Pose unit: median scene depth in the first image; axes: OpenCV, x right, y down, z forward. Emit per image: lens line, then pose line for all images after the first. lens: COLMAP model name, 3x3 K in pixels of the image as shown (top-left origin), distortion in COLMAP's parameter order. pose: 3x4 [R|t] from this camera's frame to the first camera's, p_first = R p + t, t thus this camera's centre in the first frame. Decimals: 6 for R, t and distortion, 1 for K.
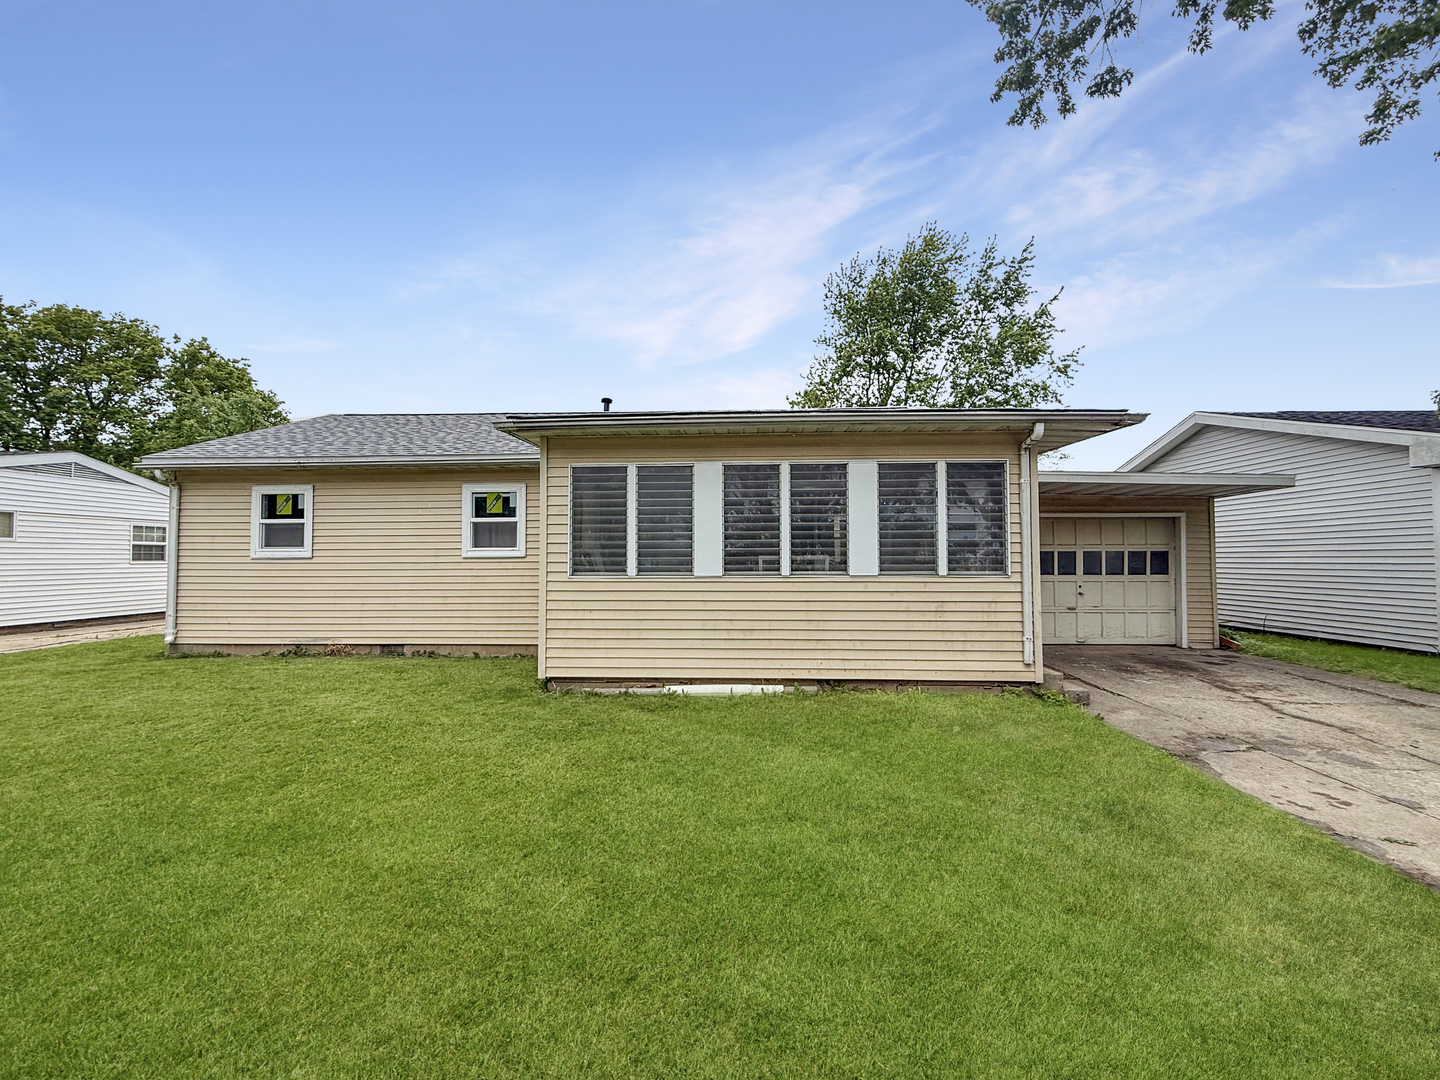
lens RADIAL K [[582.5, 0, 715.7], [0, 582.5, 540.4], [0, 0, 1]] dist [0.000946, -0.000270]
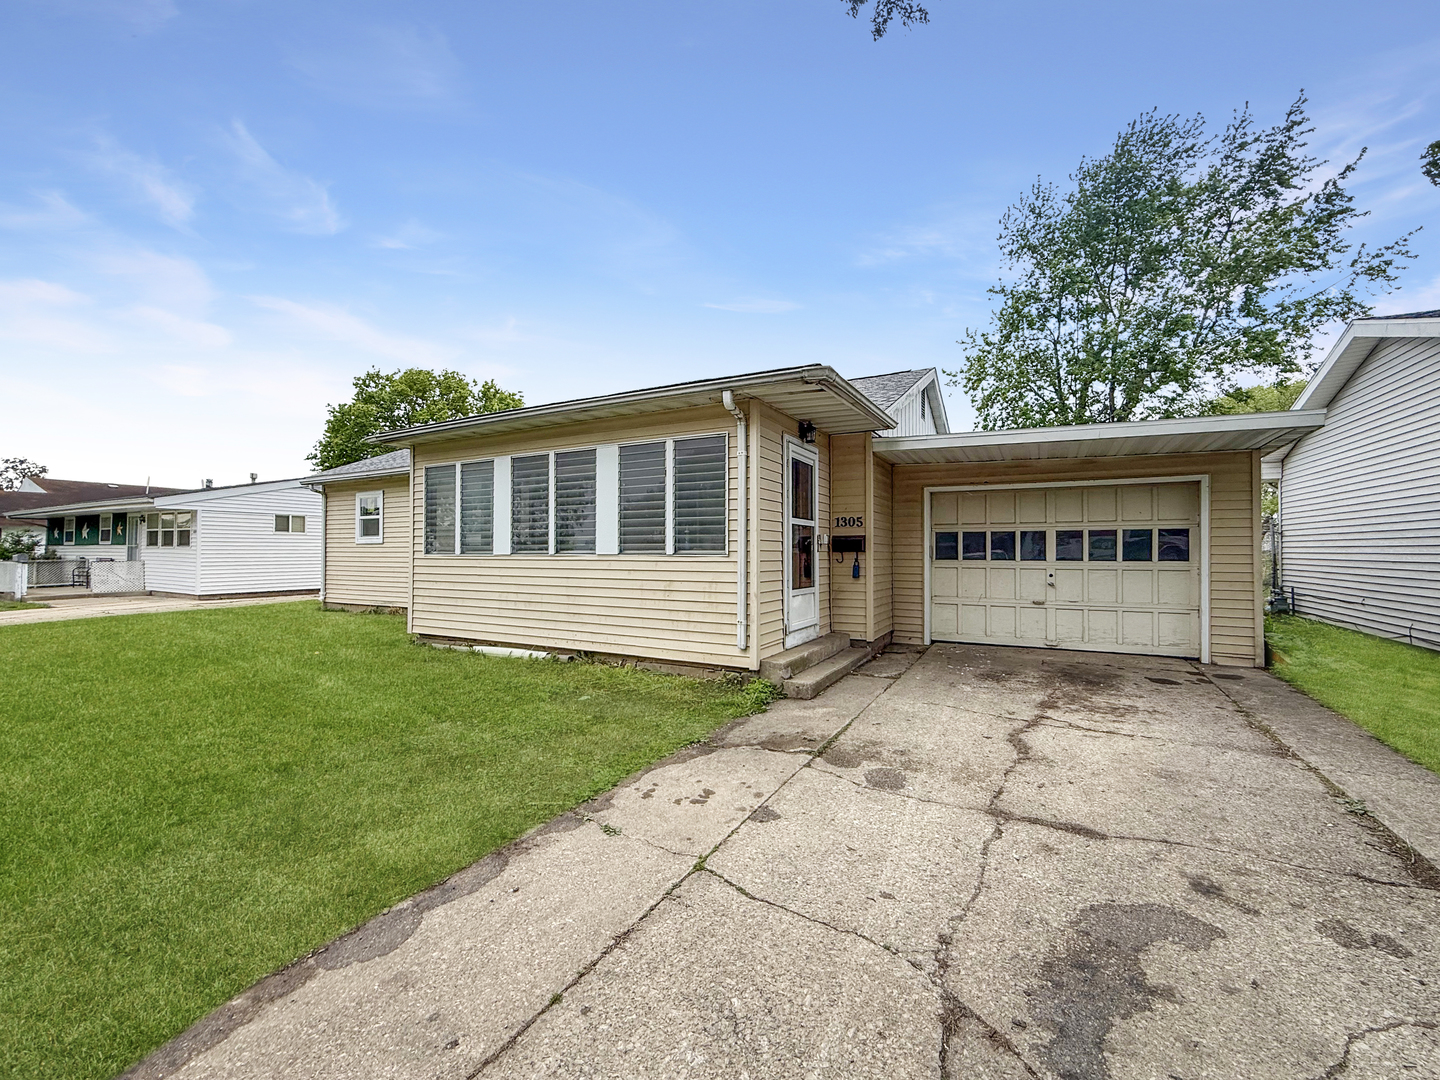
lens RADIAL K [[582.5, 0, 691.6], [0, 582.5, 548.0], [0, 0, 1]] dist [0.000946, -0.000270]
pose [[0.899308, -0.001352, -0.437314, 0.604392], [0.014002, 0.999572, 0.025705, 0.016660], [0.437092, -0.029240, 0.898941, 0.085318]]
